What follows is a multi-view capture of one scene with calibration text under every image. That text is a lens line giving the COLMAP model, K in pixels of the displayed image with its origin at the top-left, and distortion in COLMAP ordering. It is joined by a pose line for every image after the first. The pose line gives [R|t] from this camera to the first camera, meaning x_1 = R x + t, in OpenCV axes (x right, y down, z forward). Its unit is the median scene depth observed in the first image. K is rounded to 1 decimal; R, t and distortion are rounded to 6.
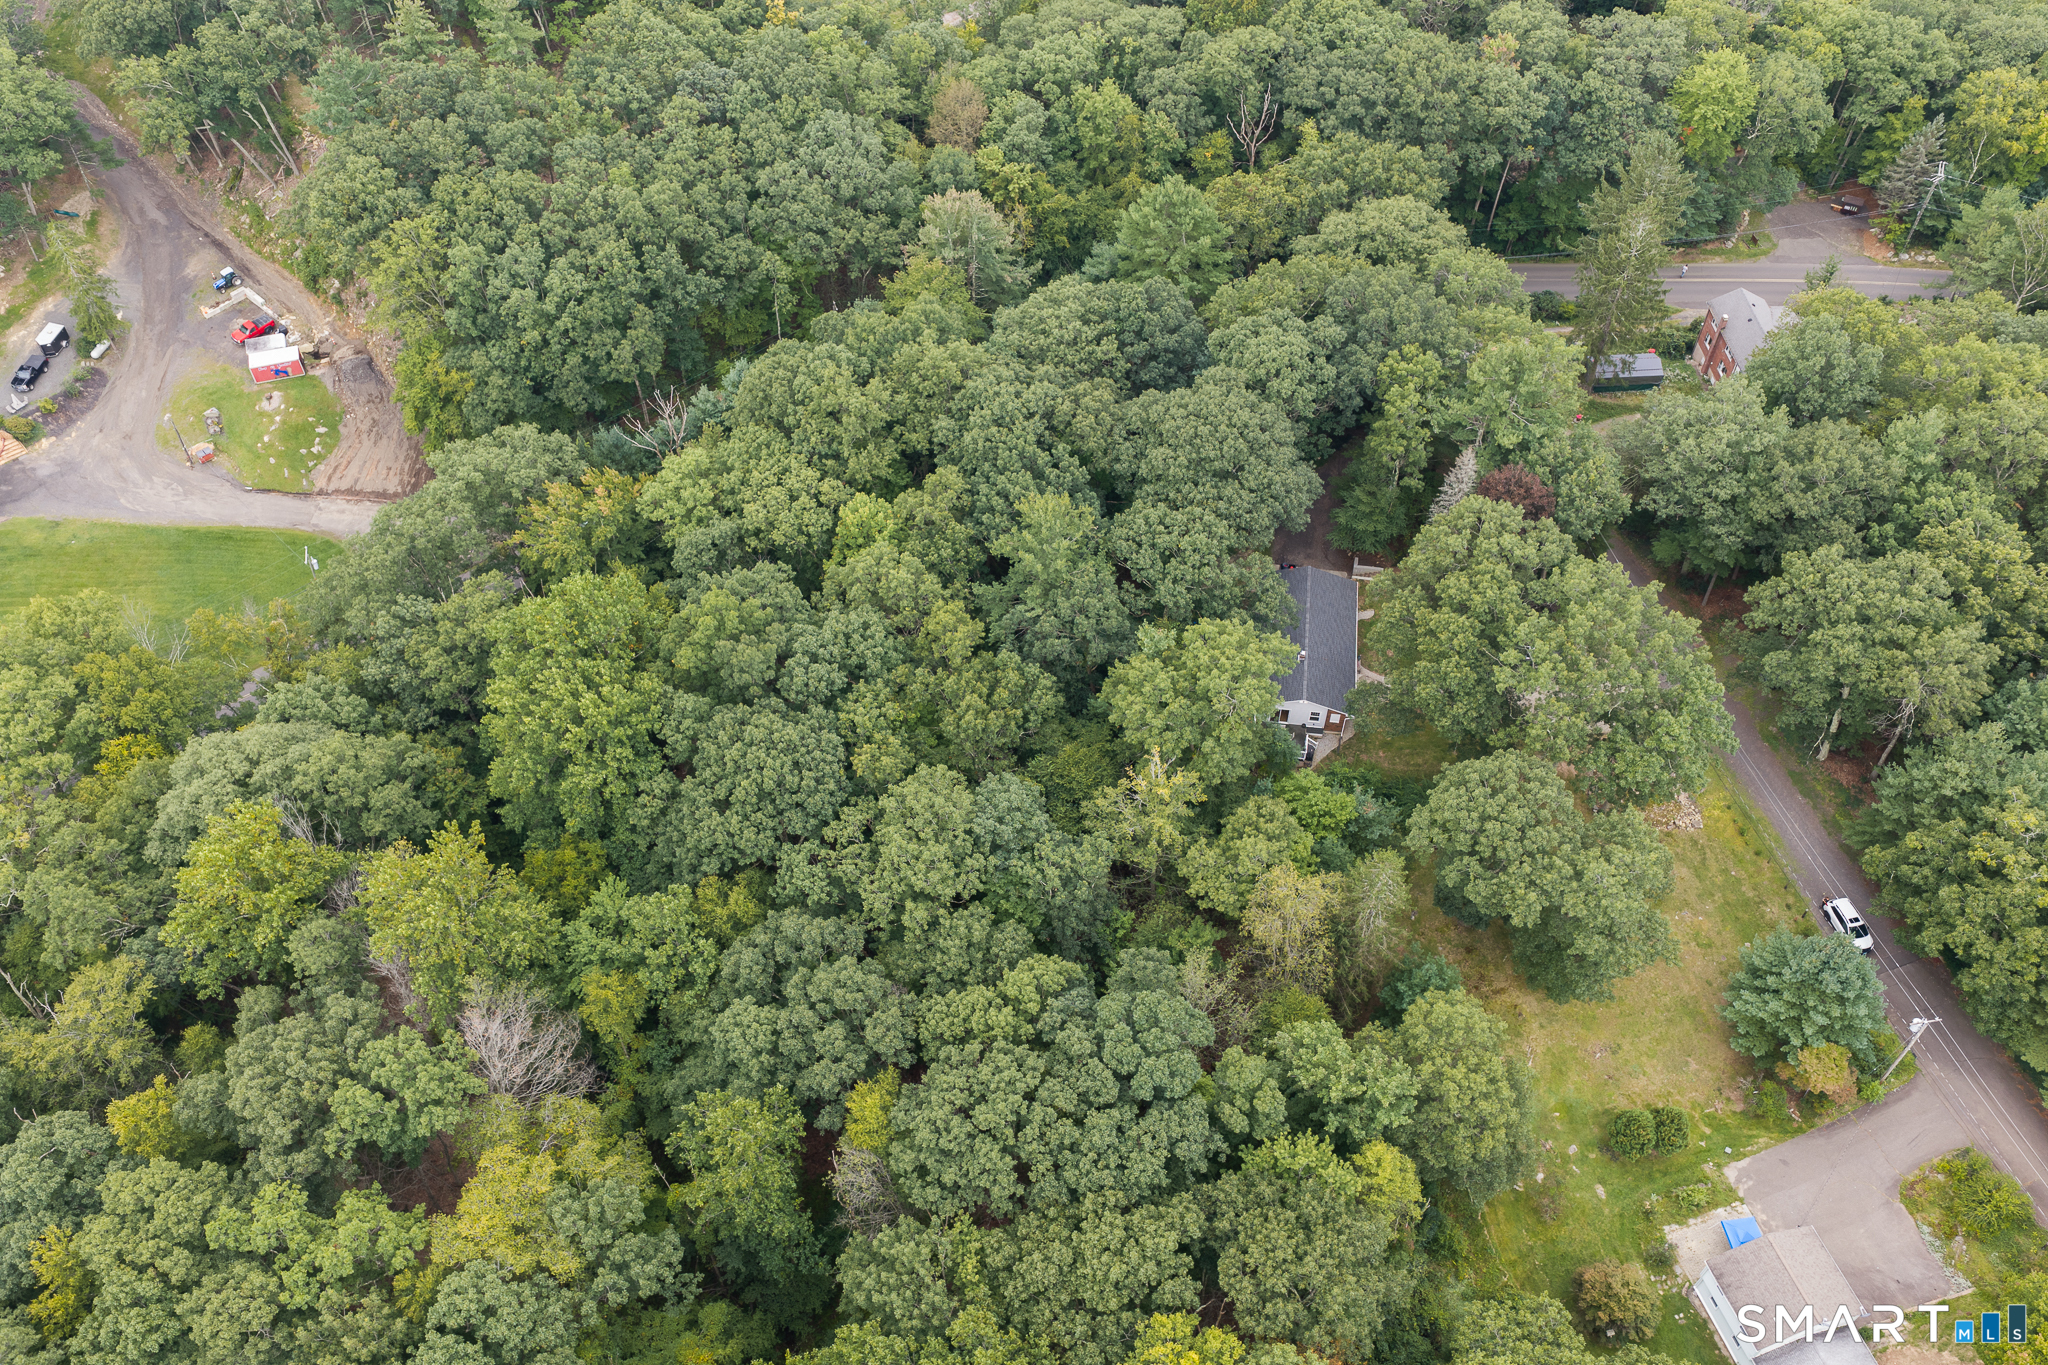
lens RADIAL K [[1675.3, 0, 1024.0], [0, 1675.3, 682.5], [0, 0, 1]] dist [0.006117, -0.006108]
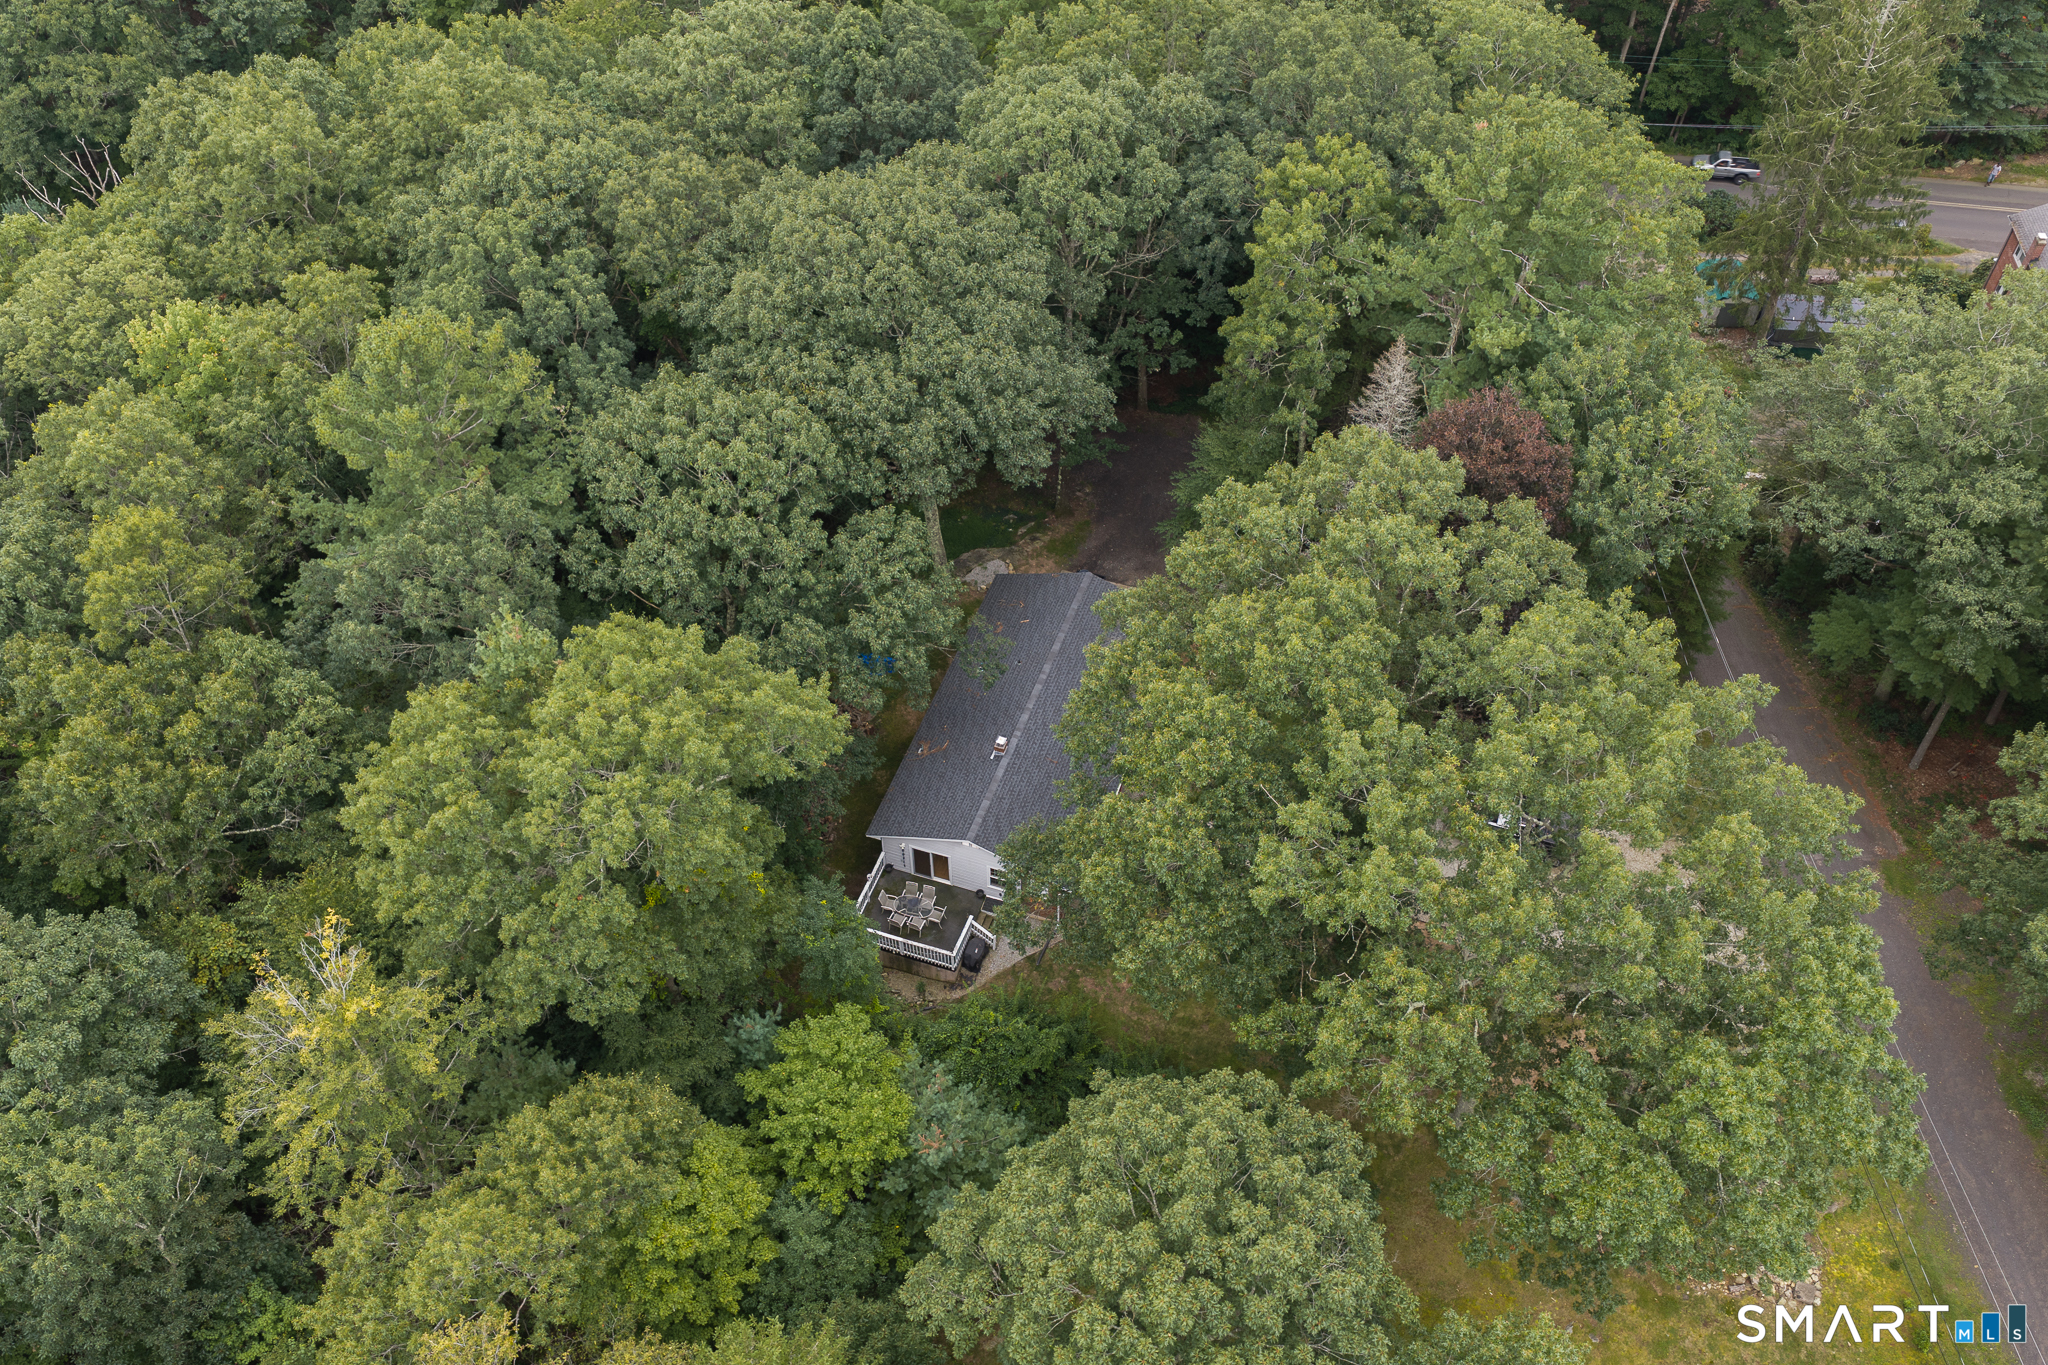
lens RADIAL K [[1675.3, 0, 1024.0], [0, 1675.3, 682.5], [0, 0, 1]] dist [0.006117, -0.006108]
pose [[0.980626, 0.142298, -0.134623, 0.241438], [-0.147096, 0.988772, -0.026337, -0.022998], [0.129363, 0.045629, 0.990547, 0.548622]]
